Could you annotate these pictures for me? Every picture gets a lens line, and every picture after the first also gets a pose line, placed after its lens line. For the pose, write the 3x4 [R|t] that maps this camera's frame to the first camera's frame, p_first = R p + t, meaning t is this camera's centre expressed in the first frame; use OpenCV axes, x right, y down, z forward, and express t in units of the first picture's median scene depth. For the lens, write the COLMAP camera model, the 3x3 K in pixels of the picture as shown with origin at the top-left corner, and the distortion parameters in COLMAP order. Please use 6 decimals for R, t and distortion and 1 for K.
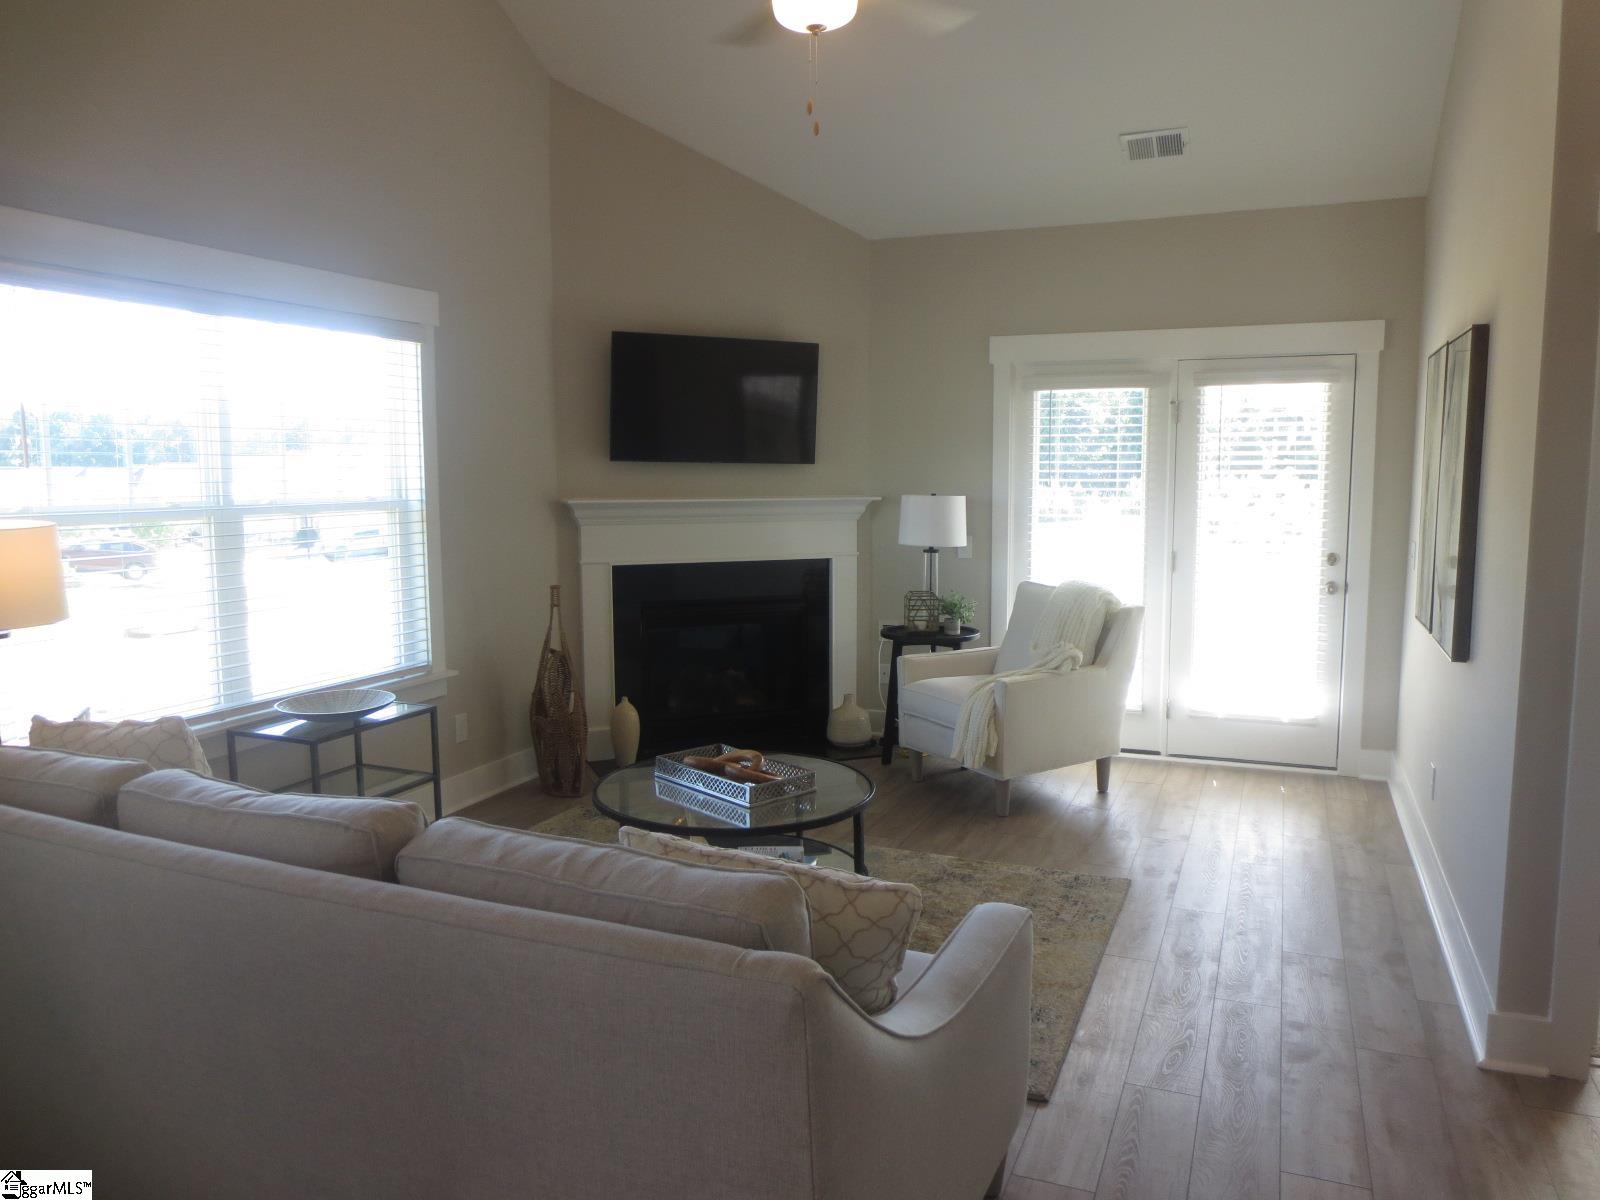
lens RADIAL K [[1128.0, 0, 810.8], [0, 1128.0, 595.3], [0, 0, 1]] dist [-0.030441, 0.022397]
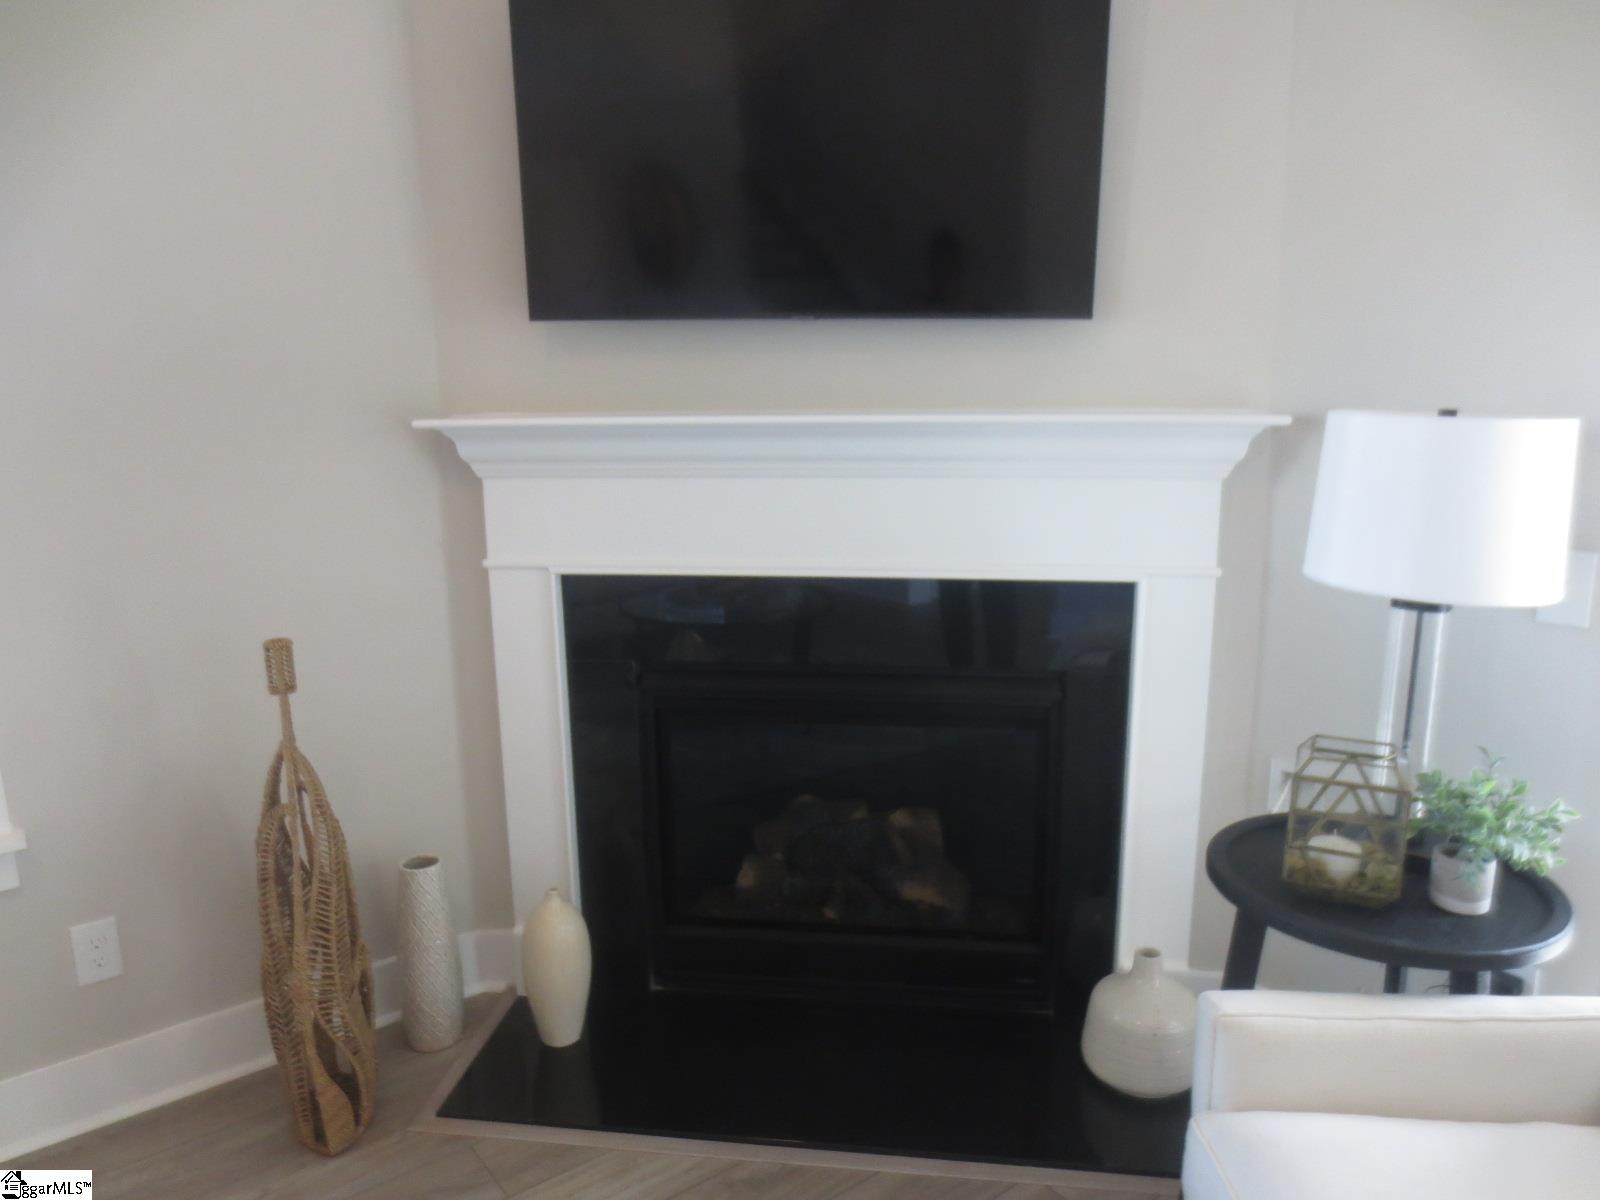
lens RADIAL K [[1128.0, 0, 795.9], [0, 1128.0, 609.7], [0, 0, 1]] dist [-0.030441, 0.022397]
pose [[0.871067, 0.092822, -0.482313, 0.106363], [-0.045389, 0.992991, 0.109129, -0.063404], [0.489062, -0.073167, 0.869175, 0.672746]]
